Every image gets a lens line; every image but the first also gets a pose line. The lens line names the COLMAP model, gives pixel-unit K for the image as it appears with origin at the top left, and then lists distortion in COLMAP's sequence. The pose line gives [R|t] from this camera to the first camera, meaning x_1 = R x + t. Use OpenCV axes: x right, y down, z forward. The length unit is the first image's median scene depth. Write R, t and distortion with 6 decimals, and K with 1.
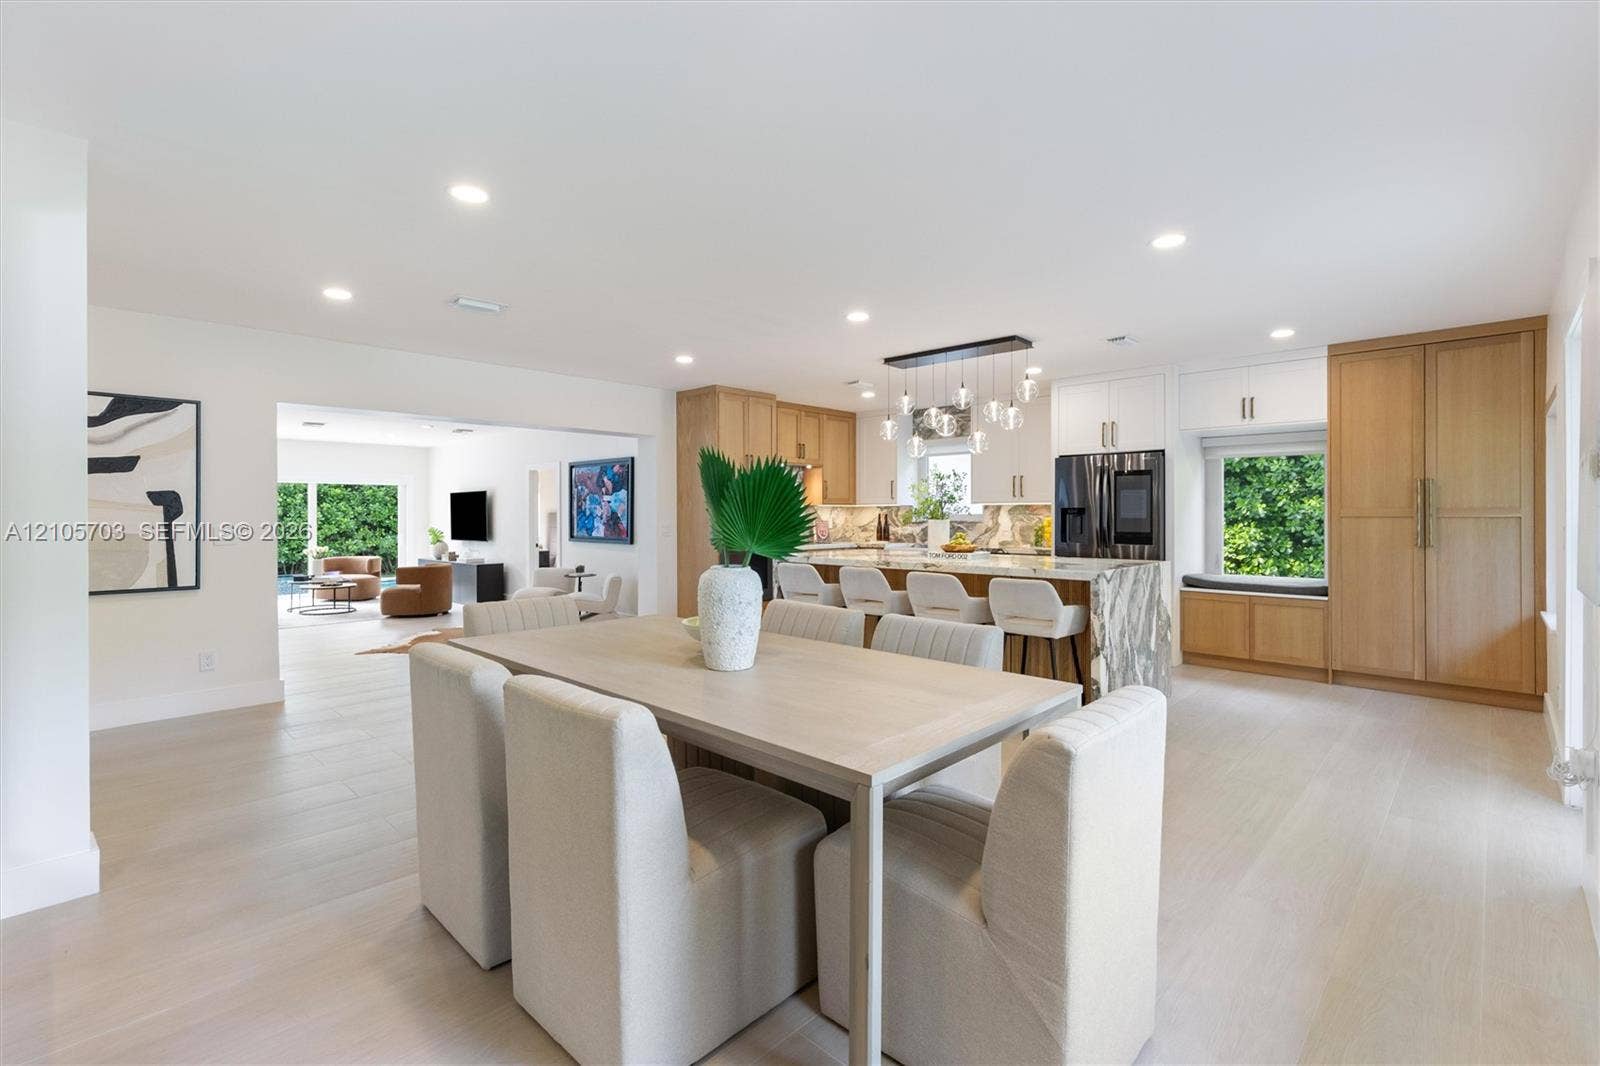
lens RADIAL K [[722.8, 0, 792.1], [0, 722.8, 512.5], [0, 0, 1]] dist [0.001334, 0.000441]
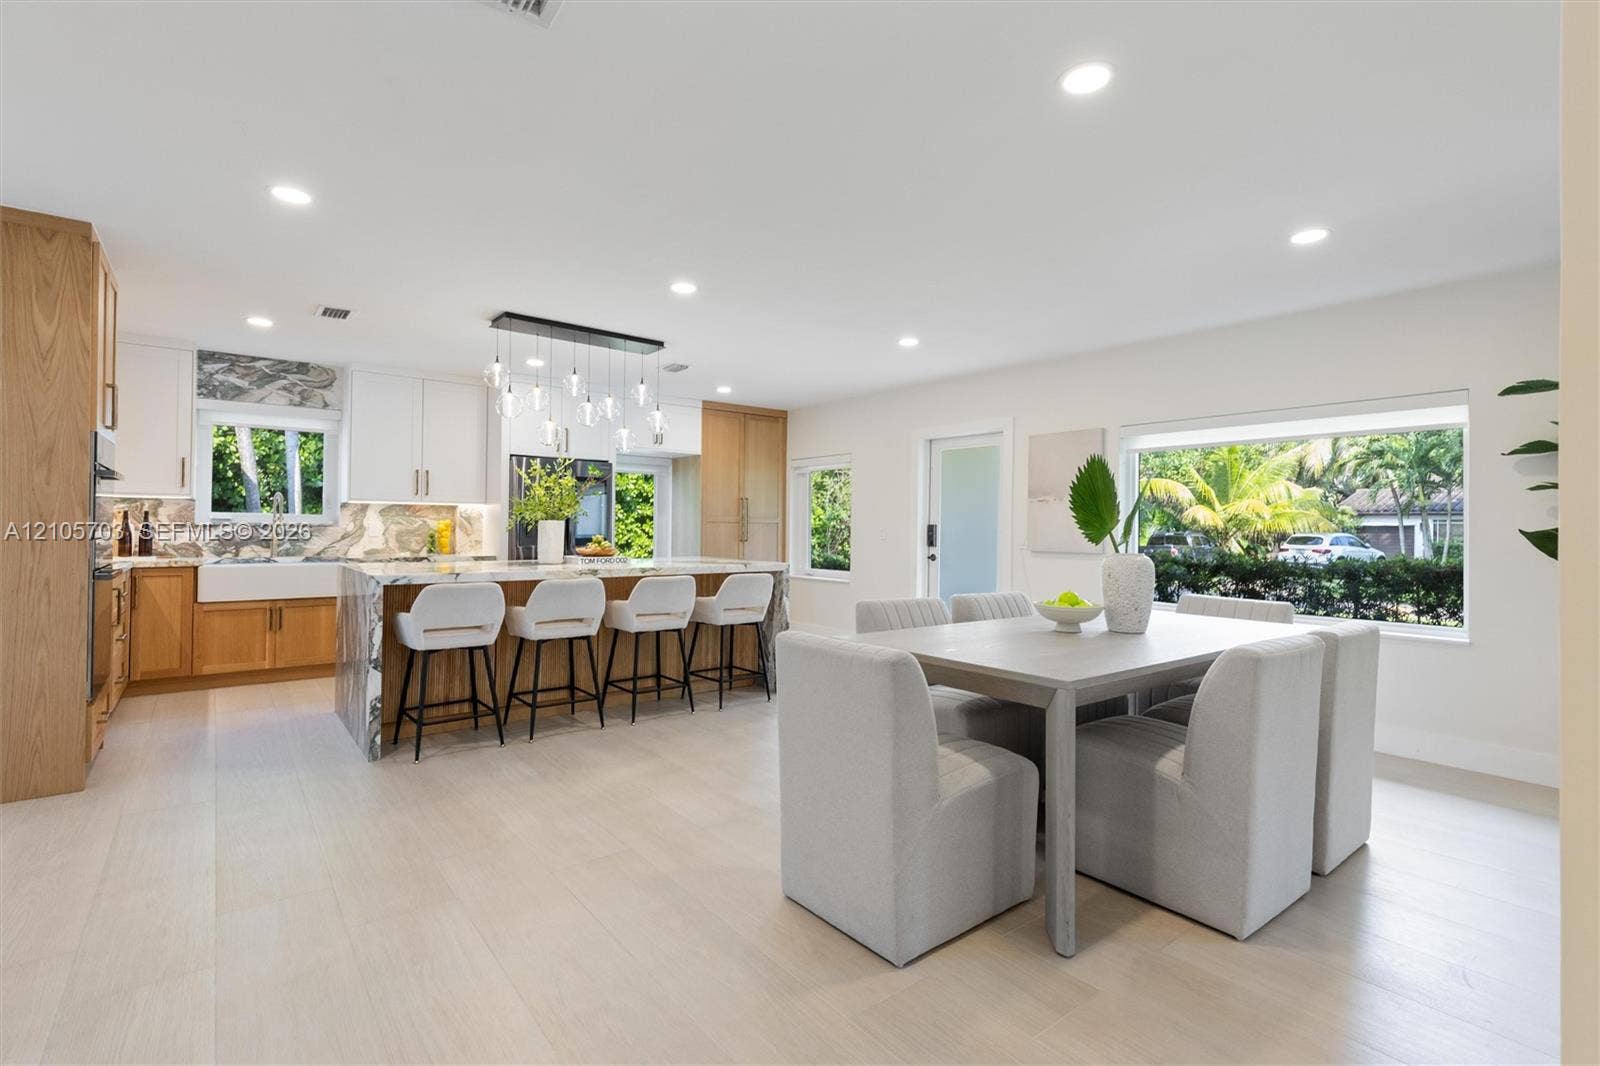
lens RADIAL K [[736.8, 0, 790.7], [0, 736.8, 519.7], [0, 0, 1]] dist [0.000974, -0.000018]
pose [[0.136929, 0.013742, 0.990485, -0.580451], [-0.010954, 0.999864, -0.012358, 0.015613], [-0.990520, -0.009158, 0.137061, 0.560272]]
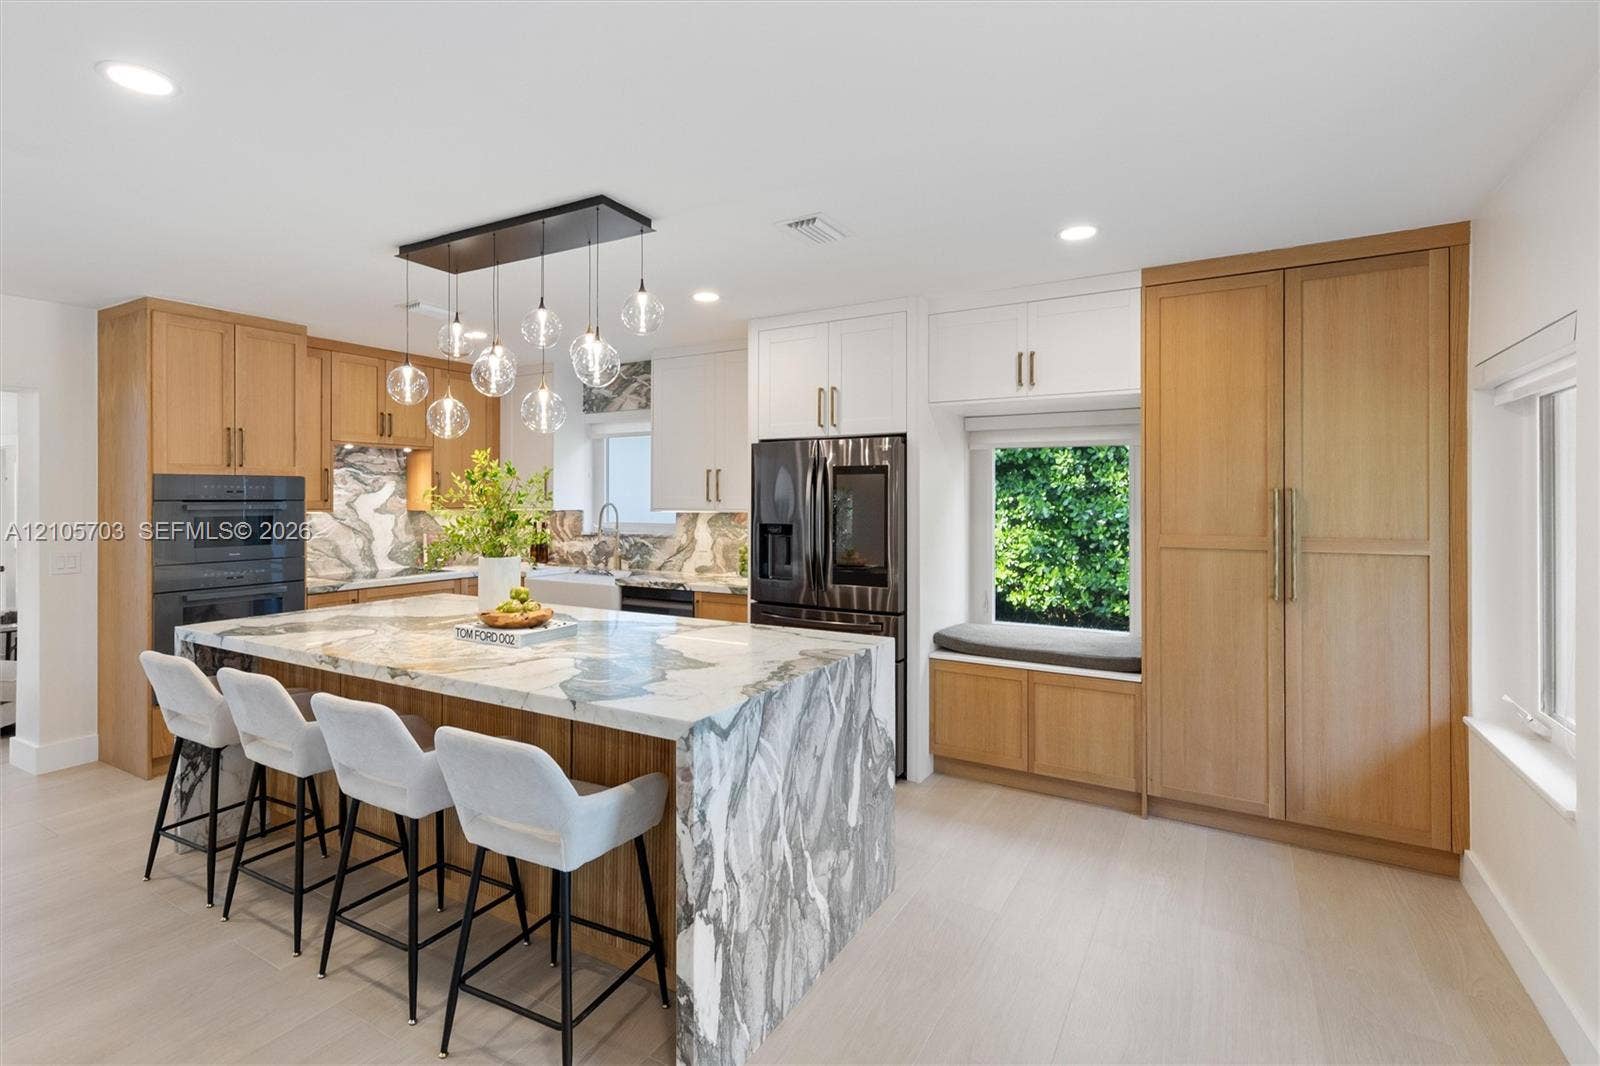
lens RADIAL K [[763.8, 0, 767.1], [0, 763.8, 496.0], [0, 0, 1]] dist [0.006297, -0.000597]
pose [[0.974754, 0.002915, 0.223263, 0.251276], [-0.002562, 0.999995, -0.001873, -0.031290], [-0.223267, 0.001254, 0.974756, 0.385387]]
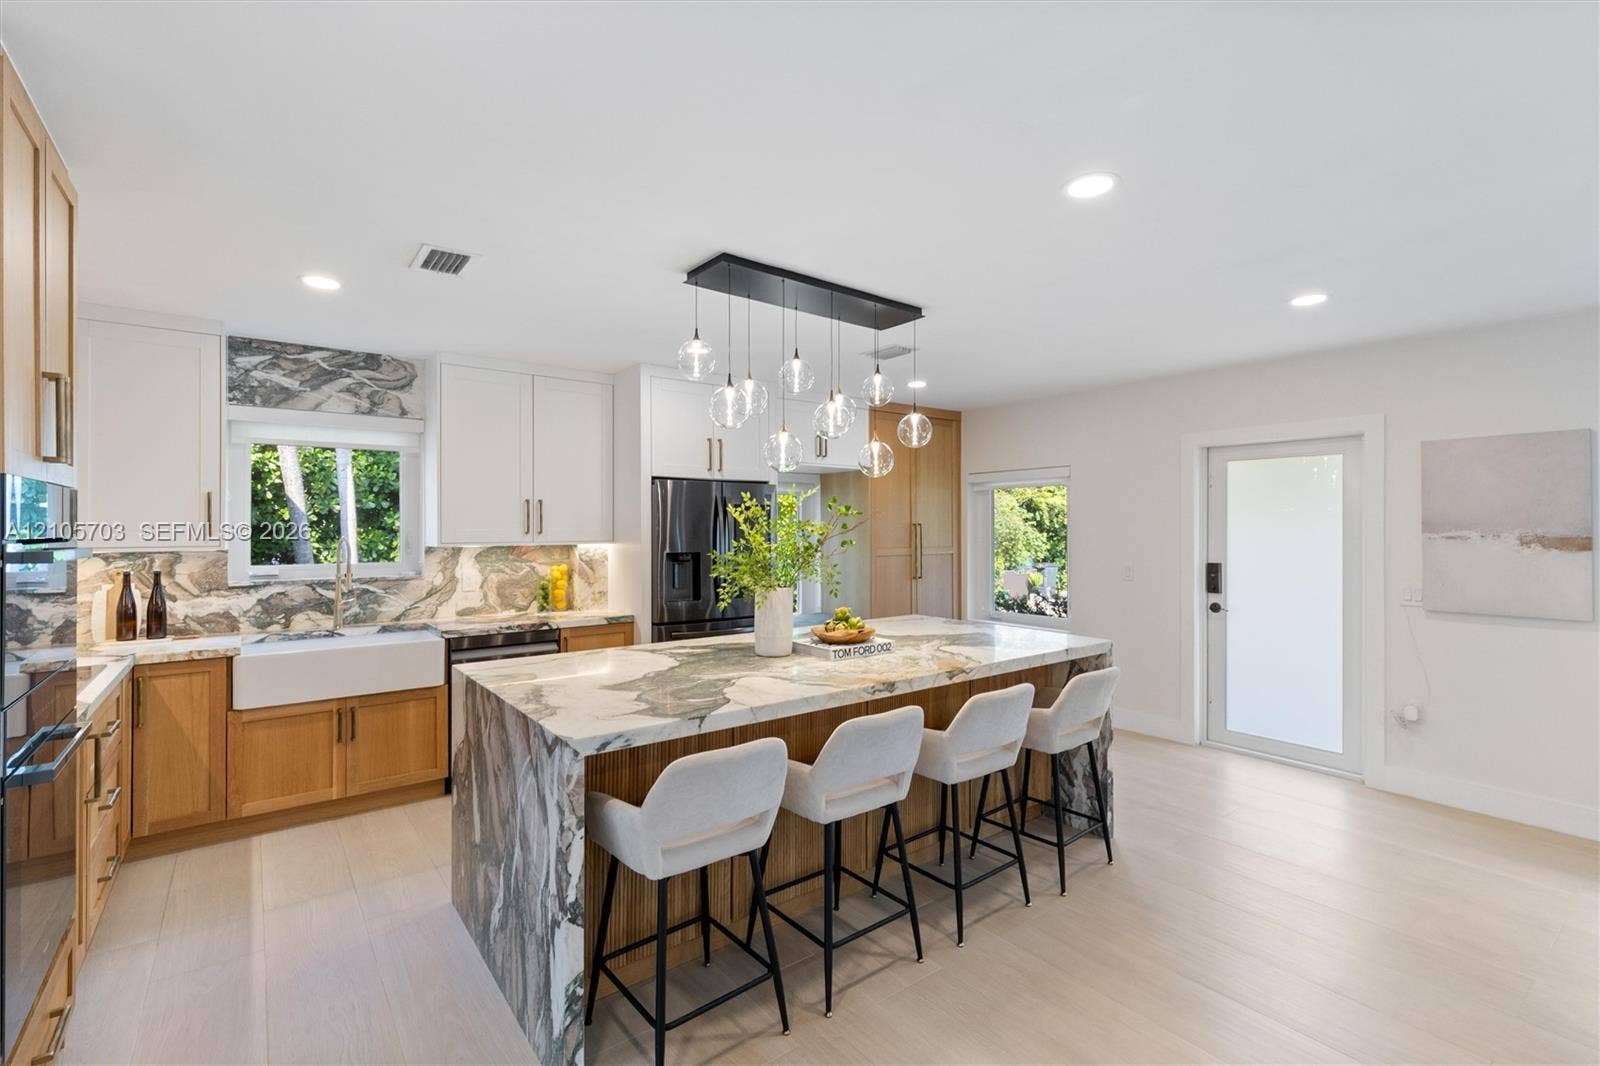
lens RADIAL K [[717.8, 0, 787.7], [0, 717.8, 524.5], [0, 0, 1]] dist [0.004187, -0.000035]
pose [[0.158943, 0.005746, 0.987271, -0.310236], [0.000639, 0.999982, -0.005922, -0.031771], [-0.987288, 0.001572, 0.158936, 0.844024]]
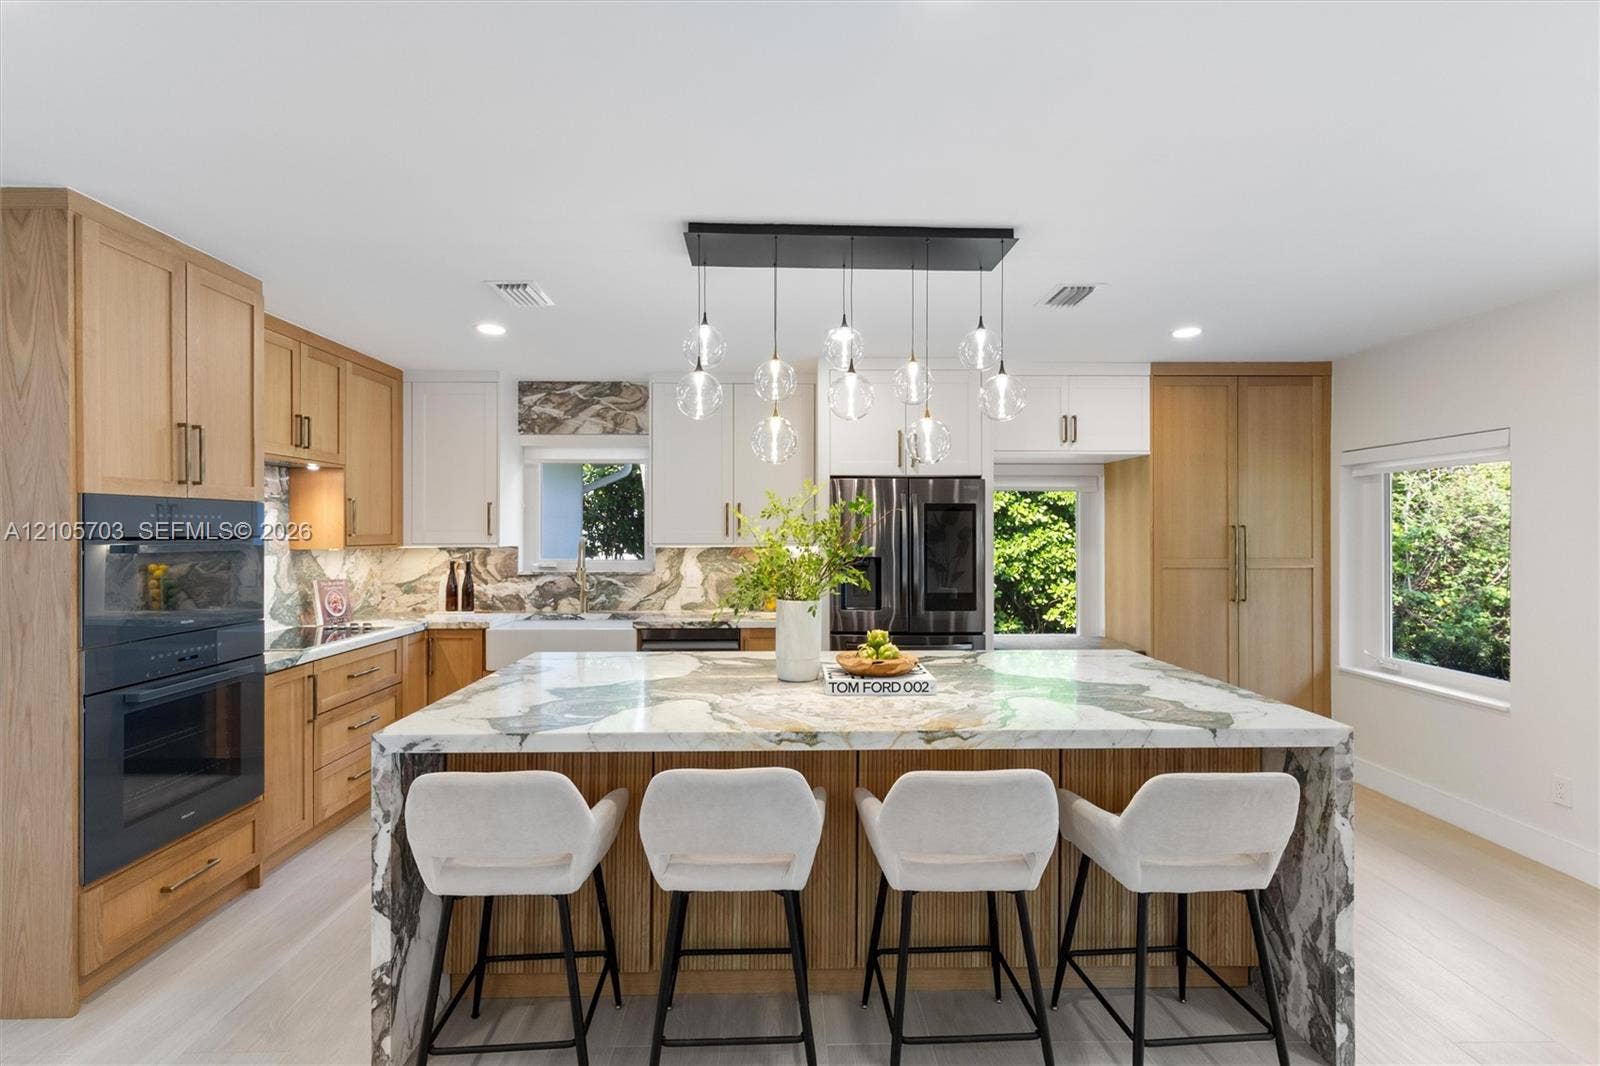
lens RADIAL K [[710.9, 0, 793.7], [0, 710.9, 531.7], [0, 0, 1]] dist [0.006674, 0.000005]
pose [[0.705081, 0.000688, 0.709126, -0.116945], [-0.001927, 0.999998, 0.000945, -0.031952], [-0.709124, -0.002033, 0.705081, 0.633536]]
